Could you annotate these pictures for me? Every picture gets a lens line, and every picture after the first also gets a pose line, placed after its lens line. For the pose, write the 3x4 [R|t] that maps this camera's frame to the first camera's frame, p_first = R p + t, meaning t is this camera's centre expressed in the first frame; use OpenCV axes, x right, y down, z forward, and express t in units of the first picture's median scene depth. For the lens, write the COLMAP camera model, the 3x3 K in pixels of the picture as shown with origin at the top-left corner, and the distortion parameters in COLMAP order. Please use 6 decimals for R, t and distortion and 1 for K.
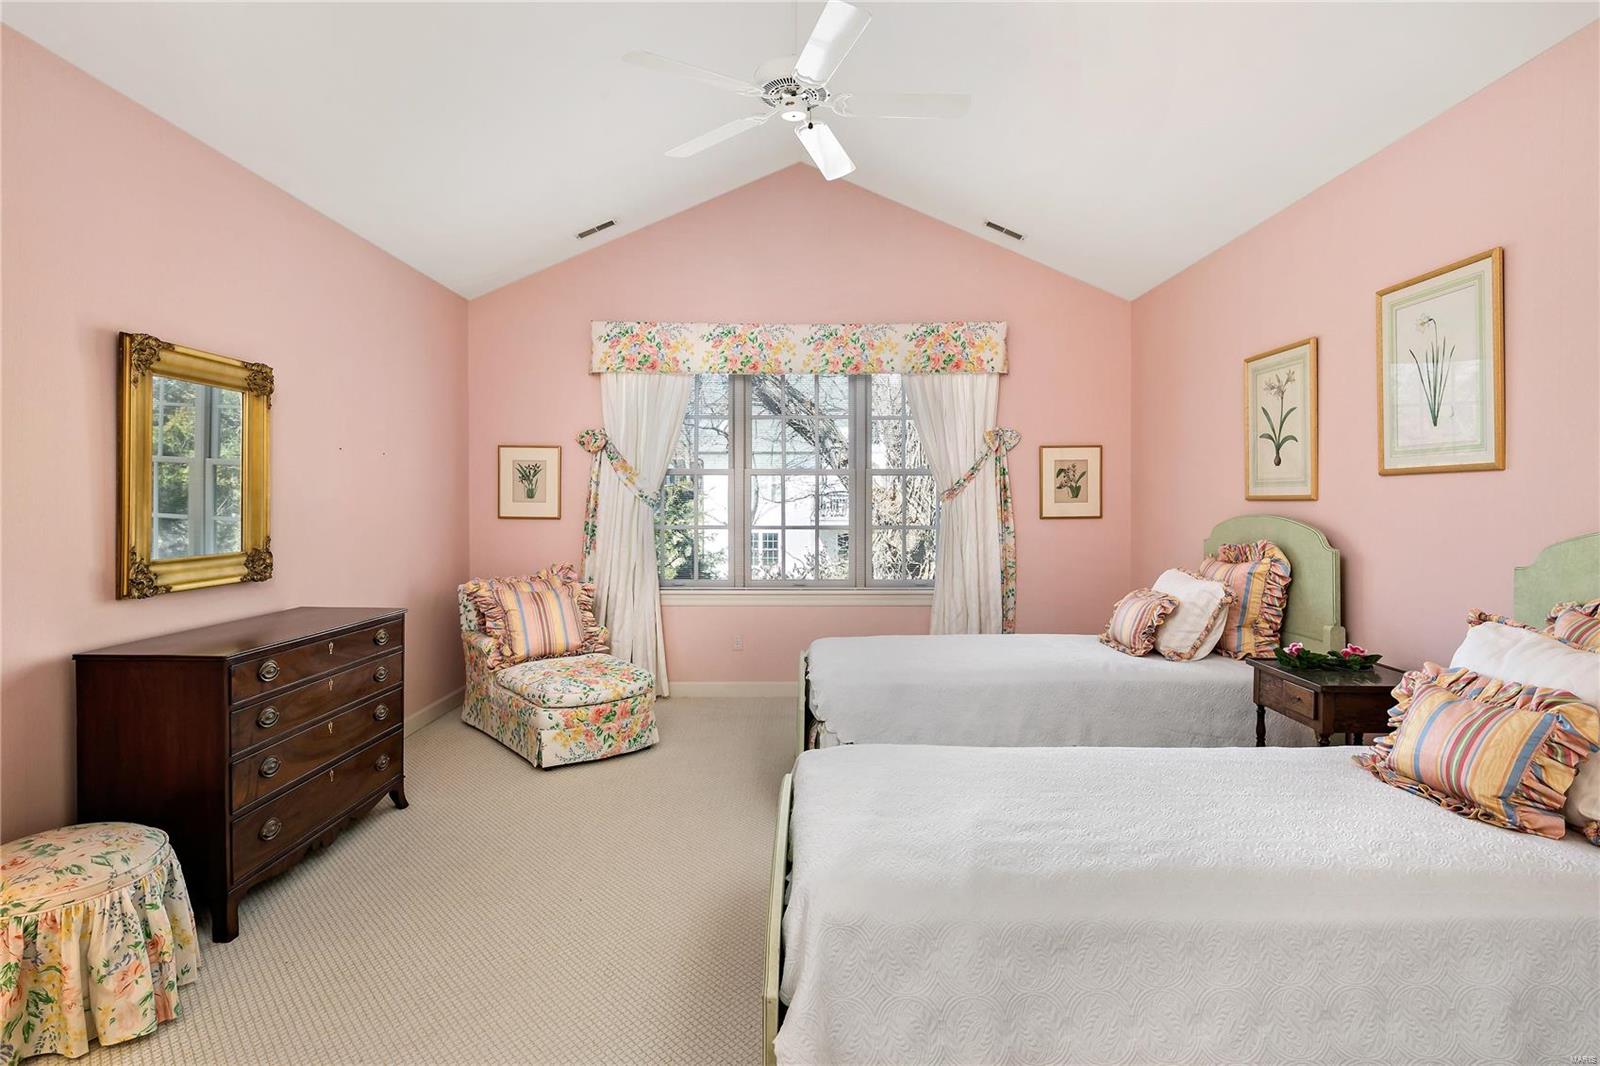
lens RADIAL K [[802.5, 0, 805.6], [0, 802.5, 488.2], [0, 0, 1]] dist [0.000235, -0.000313]
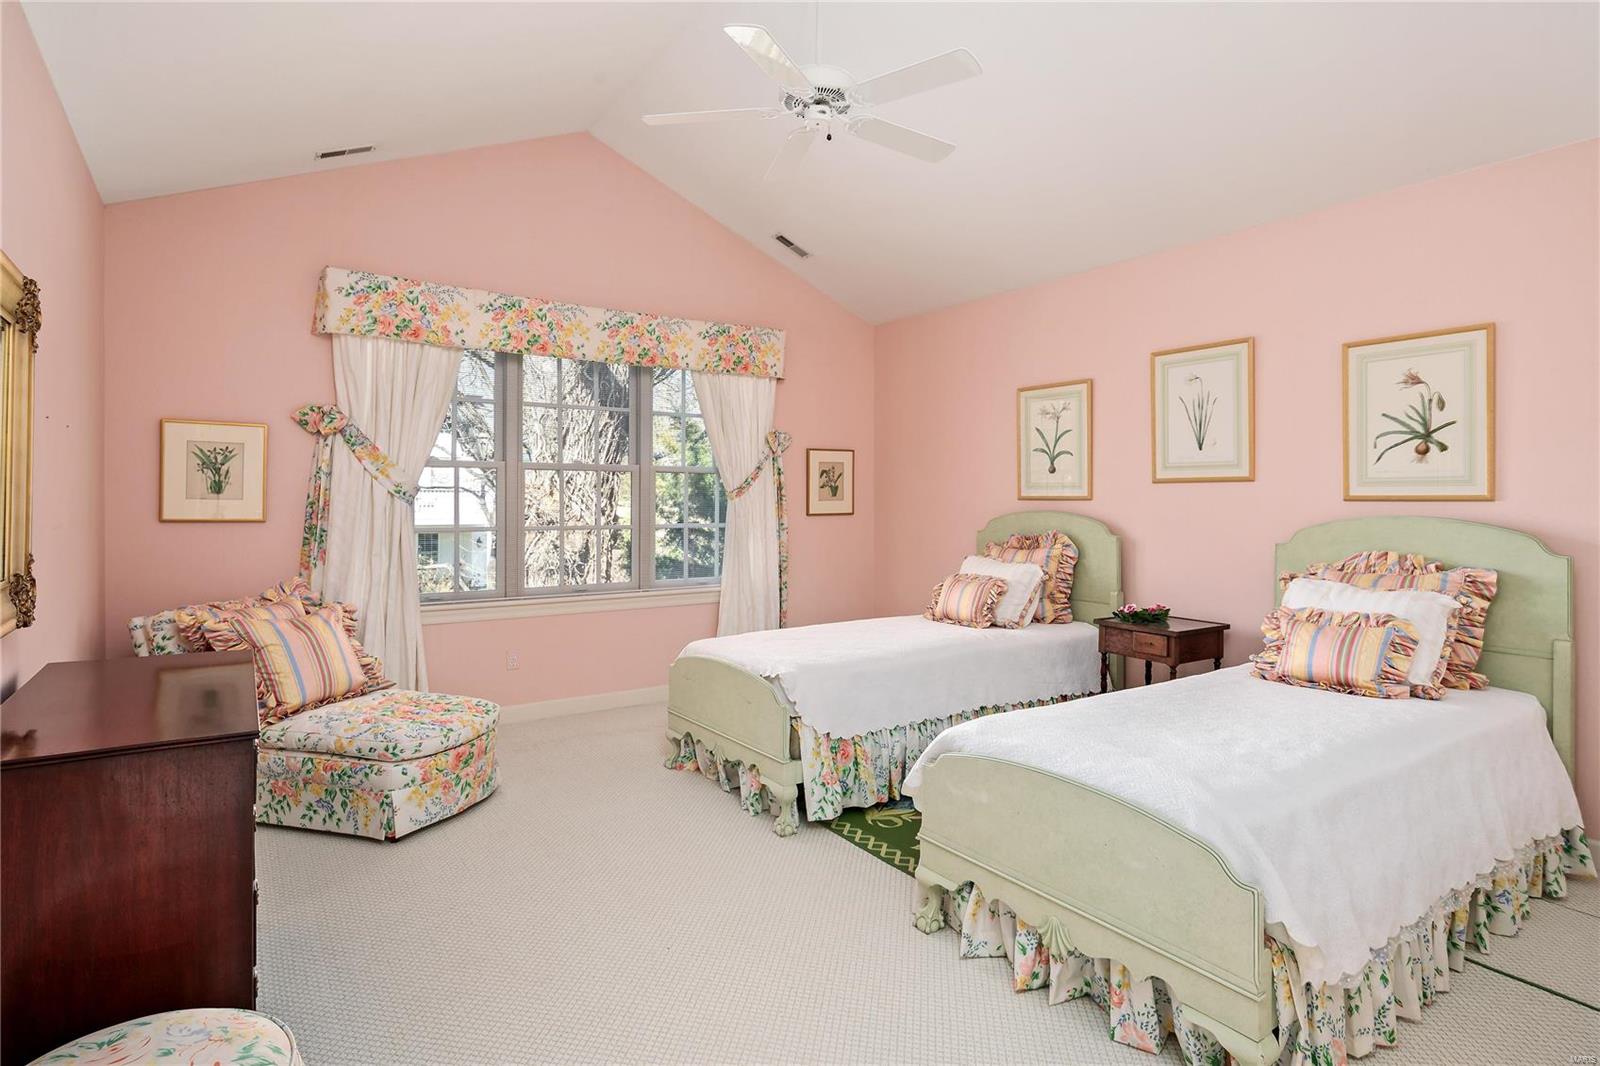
lens RADIAL K [[832.4, 0, 799.1], [0, 832.4, 477.3], [0, 0, 1]] dist [0.002689, -0.000729]
pose [[0.825255, 0.016978, 0.564505, -0.396939], [-0.012572, 0.999853, -0.011692, -0.000371], [-0.564620, 0.002552, 0.825347, 0.087872]]
